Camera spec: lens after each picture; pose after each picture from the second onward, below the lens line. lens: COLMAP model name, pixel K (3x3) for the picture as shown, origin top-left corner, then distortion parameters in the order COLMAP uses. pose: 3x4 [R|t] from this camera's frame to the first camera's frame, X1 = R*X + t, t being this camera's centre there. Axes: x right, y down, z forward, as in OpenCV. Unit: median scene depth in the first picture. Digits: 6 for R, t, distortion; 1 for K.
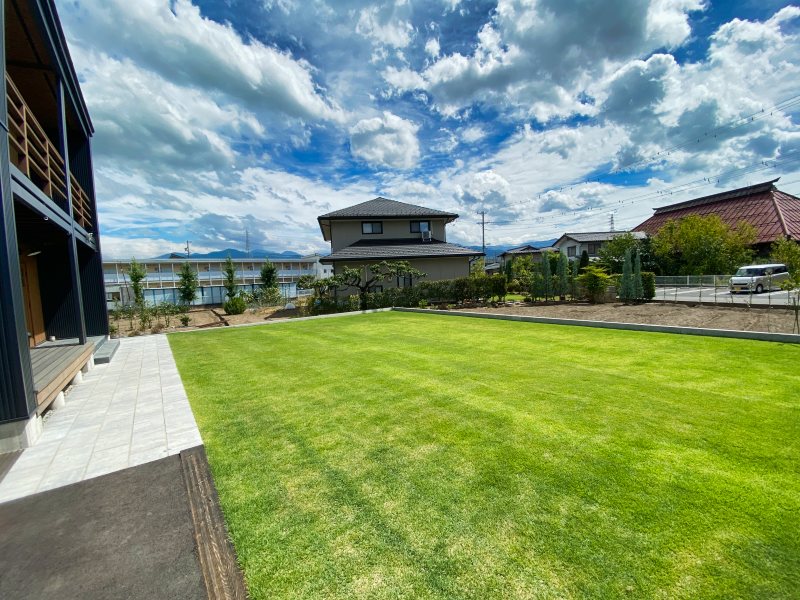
lens RADIAL K [[323.1, 0, 400.0], [0, 323.1, 300.0], [0, 0, 1]] dist [0.025523, -0.022995]
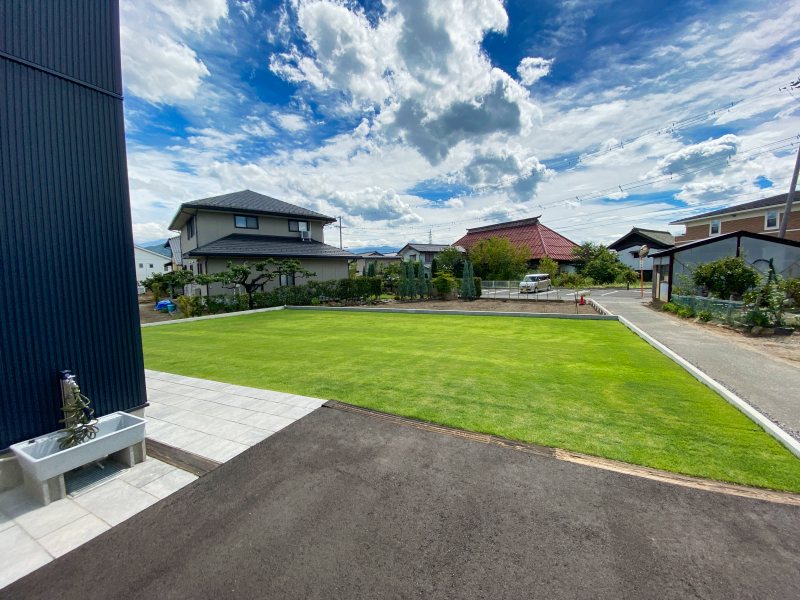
lens RADIAL K [[323.1, 0, 400.0], [0, 323.1, 300.0], [0, 0, 1]] dist [0.025523, -0.022995]
pose [[0.884629, -0.007687, 0.466233, -0.156863], [0.009867, 0.999949, -0.002235, 0.009552], [-0.466192, 0.006577, 0.884659, -0.043527]]
